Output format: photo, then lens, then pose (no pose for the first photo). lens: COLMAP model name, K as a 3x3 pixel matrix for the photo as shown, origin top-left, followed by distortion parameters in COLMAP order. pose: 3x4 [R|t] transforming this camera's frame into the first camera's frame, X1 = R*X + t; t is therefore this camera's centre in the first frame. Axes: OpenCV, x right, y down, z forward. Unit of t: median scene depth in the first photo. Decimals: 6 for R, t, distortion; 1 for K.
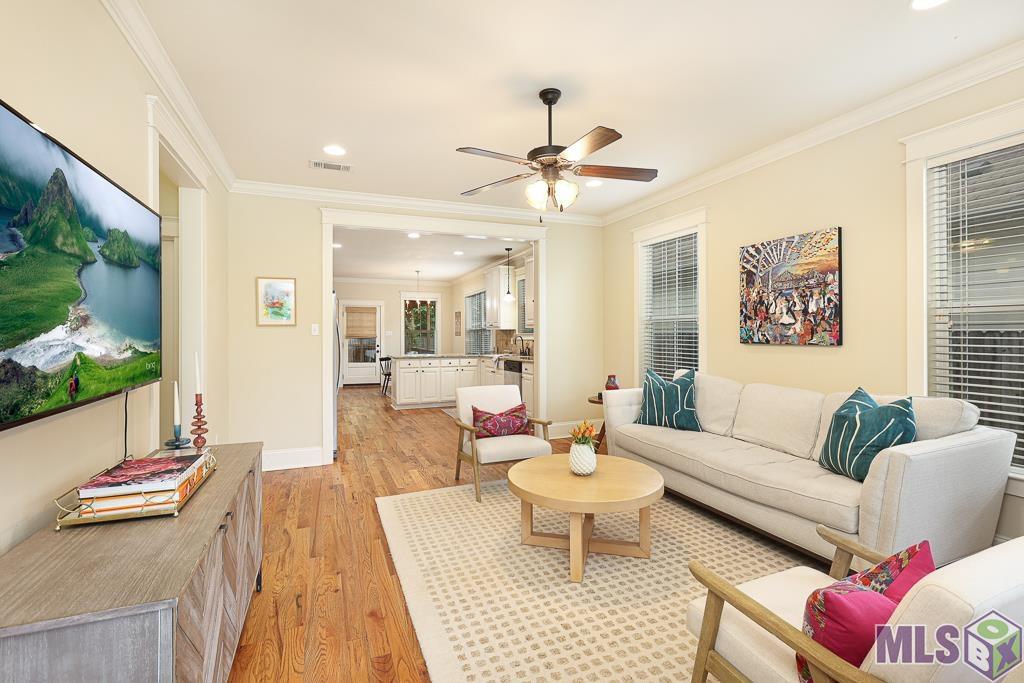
lens RADIAL K [[462.5, 0, 507.4], [0, 462.5, 333.1], [0, 0, 1]] dist [-0.003208, -0.000080]
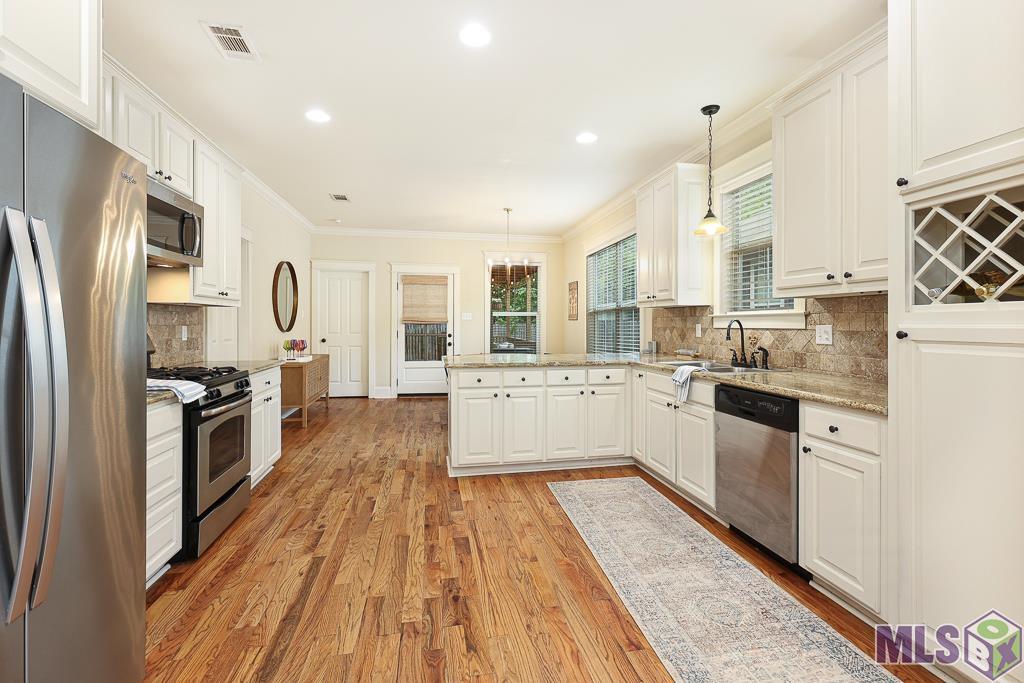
lens RADIAL K [[474.3, 0, 508.7], [0, 474.3, 323.6], [0, 0, 1]] dist [-0.001717, 0.000841]
pose [[0.976987, 0.006508, -0.213199, -0.176057], [-0.004759, 0.999951, 0.008716, 0.014917], [0.213245, -0.007501, 0.976970, 1.159628]]
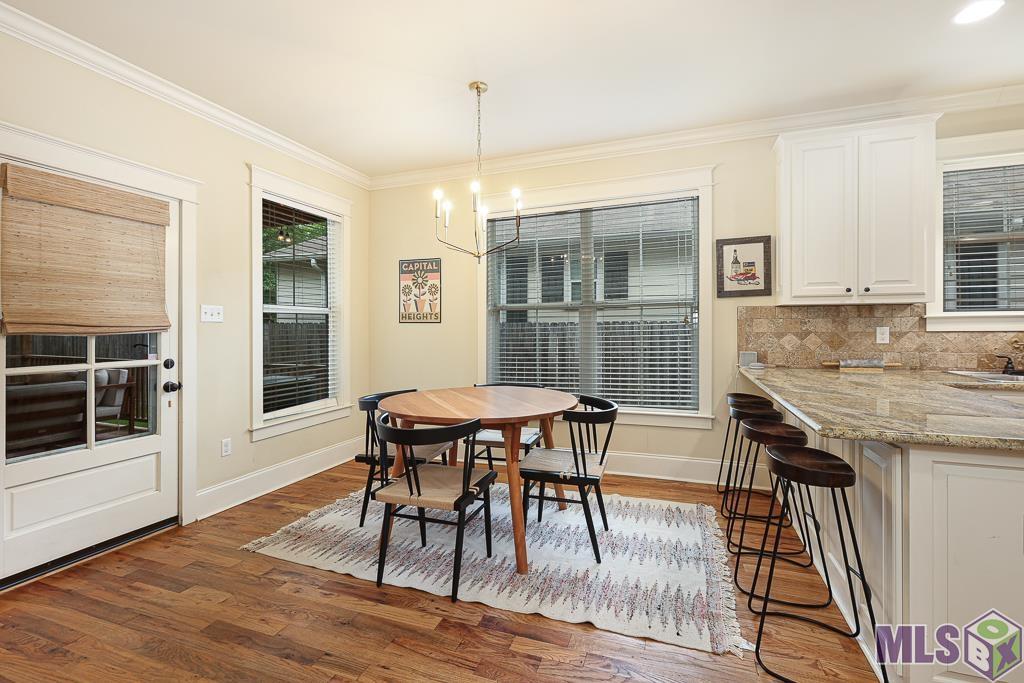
lens RADIAL K [[474.3, 0, 508.7], [0, 474.3, 323.6], [0, 0, 1]] dist [-0.001717, 0.000841]
pose [[0.681810, 0.004715, 0.731514, -1.094458], [-0.003399, 0.999989, -0.003278, 0.022247], [-0.731521, -0.000252, 0.681819, 2.251712]]
